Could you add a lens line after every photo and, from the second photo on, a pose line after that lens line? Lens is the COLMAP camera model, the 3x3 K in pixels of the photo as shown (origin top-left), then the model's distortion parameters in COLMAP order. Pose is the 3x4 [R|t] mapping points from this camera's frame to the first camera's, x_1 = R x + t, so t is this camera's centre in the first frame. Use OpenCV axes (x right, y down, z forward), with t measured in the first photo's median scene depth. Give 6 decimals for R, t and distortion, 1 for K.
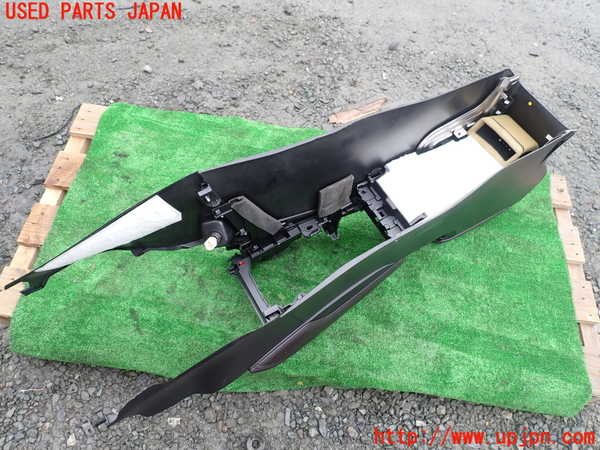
lens RADIAL K [[431.4, 0, 300.0], [0, 431.4, 225.0], [0, 0, 1]] dist [-0.002290, -0.000075]
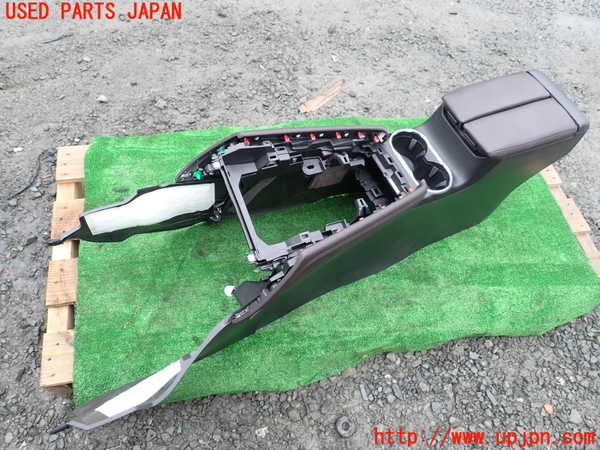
lens RADIAL K [[431.4, 0, 300.0], [0, 431.4, 225.0], [0, 0, 1]] dist [-0.002290, -0.000075]
pose [[0.953634, -0.254346, 0.160903, -0.168965], [0.252132, 0.967082, 0.034380, -0.016372], [-0.164351, 0.007783, 0.986371, -0.007675]]
